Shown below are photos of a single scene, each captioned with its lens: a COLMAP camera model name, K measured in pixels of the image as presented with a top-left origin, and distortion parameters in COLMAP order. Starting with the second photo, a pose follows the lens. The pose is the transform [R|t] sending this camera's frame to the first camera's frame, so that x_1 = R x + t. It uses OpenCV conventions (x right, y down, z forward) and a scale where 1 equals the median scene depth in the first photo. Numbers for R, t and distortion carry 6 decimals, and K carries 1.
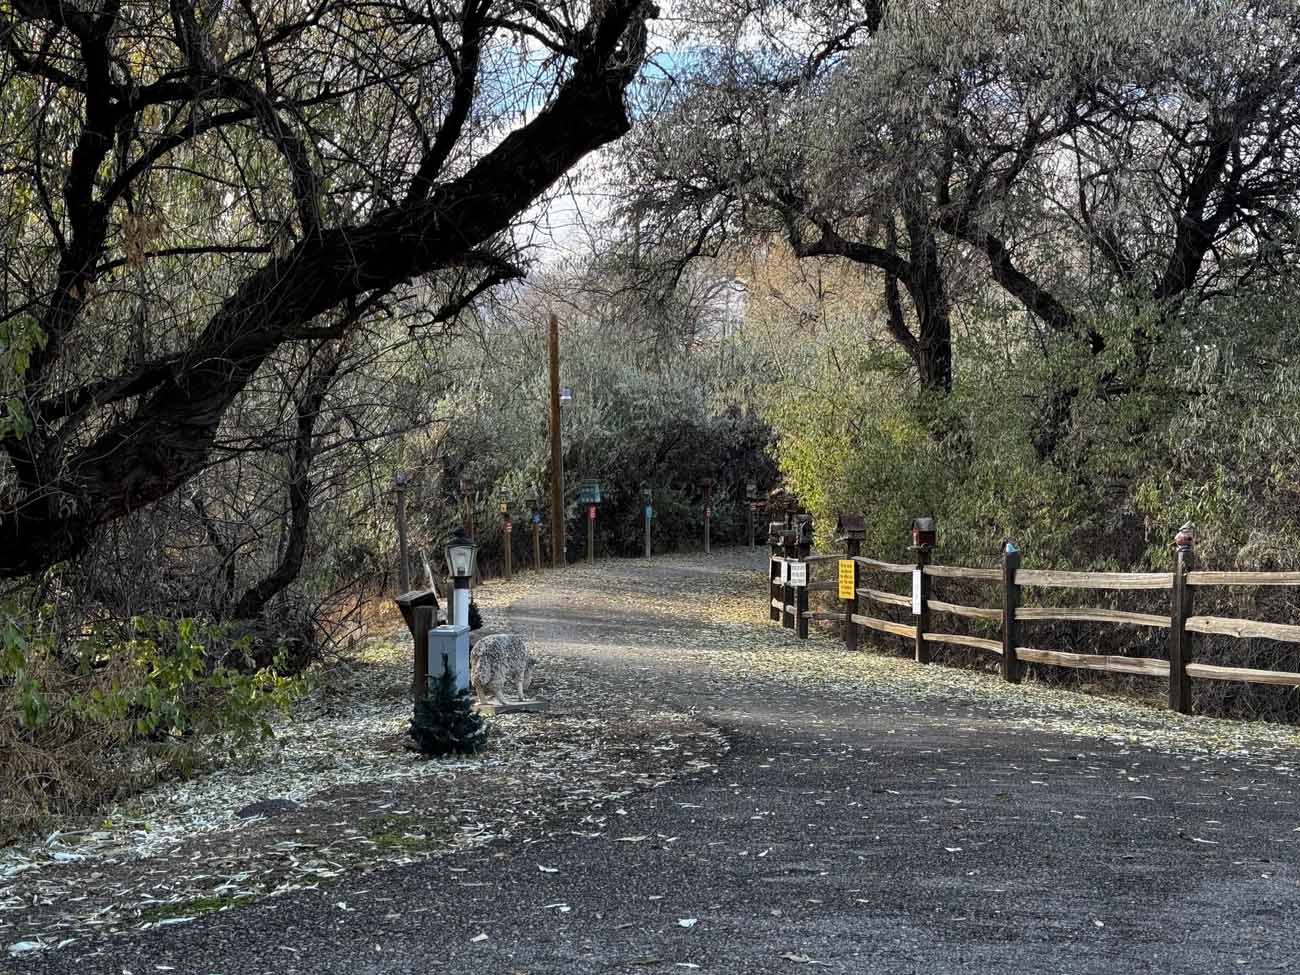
lens RADIAL K [[1812.9, 0, 650.0], [0, 1812.9, 487.5], [0, 0, 1]] dist [0.165379, -0.124418]
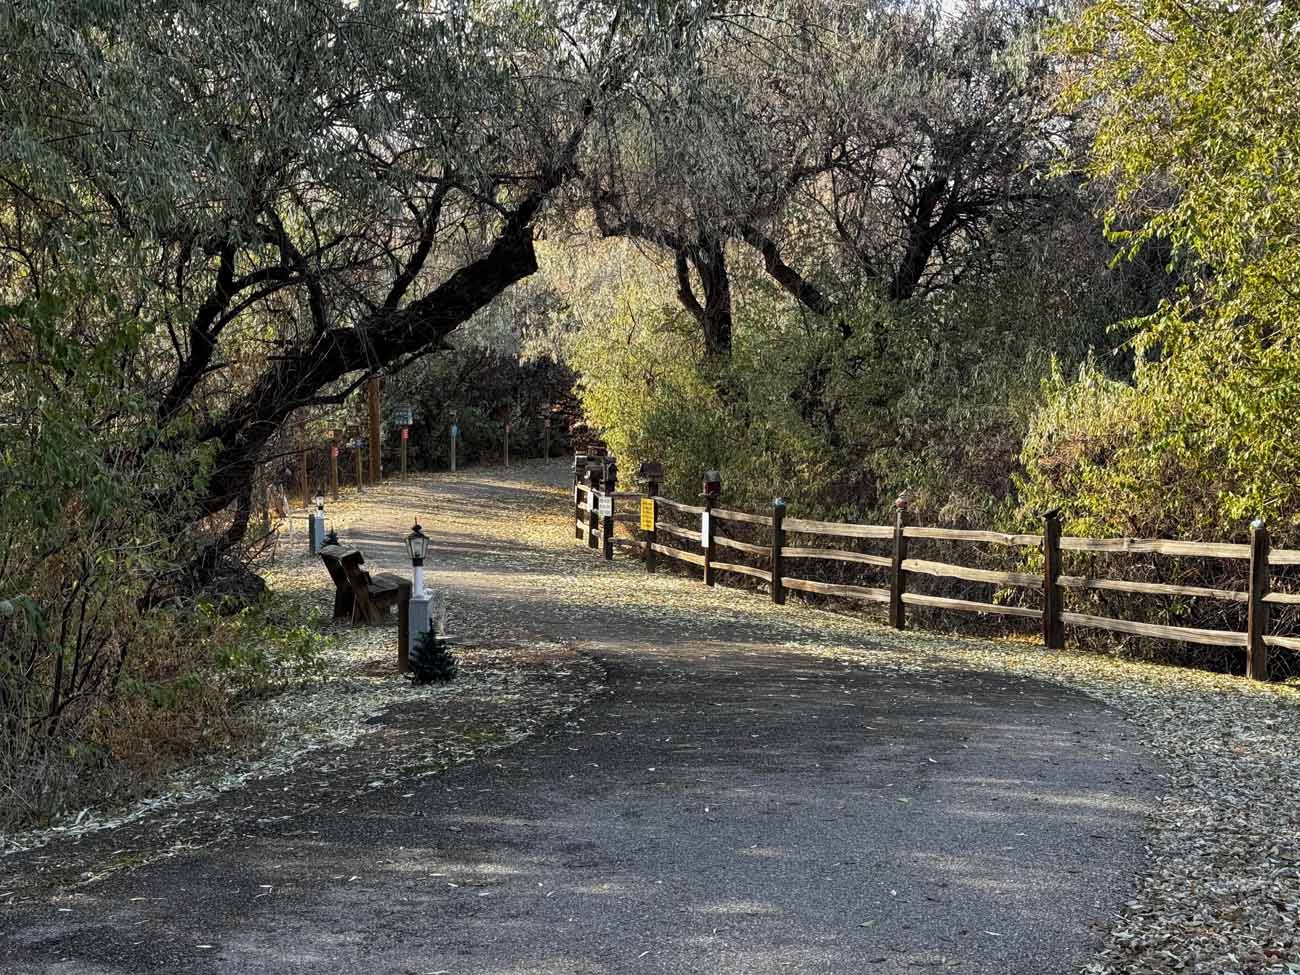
lens RADIAL K [[1812.9, 0, 650.0], [0, 1812.9, 487.5], [0, 0, 1]] dist [0.165379, -0.124418]
pose [[0.992026, -0.001371, 0.126028, -0.050686], [-0.006586, 0.998011, 0.062694, -0.050783], [-0.125864, -0.063024, 0.990044, -0.242092]]
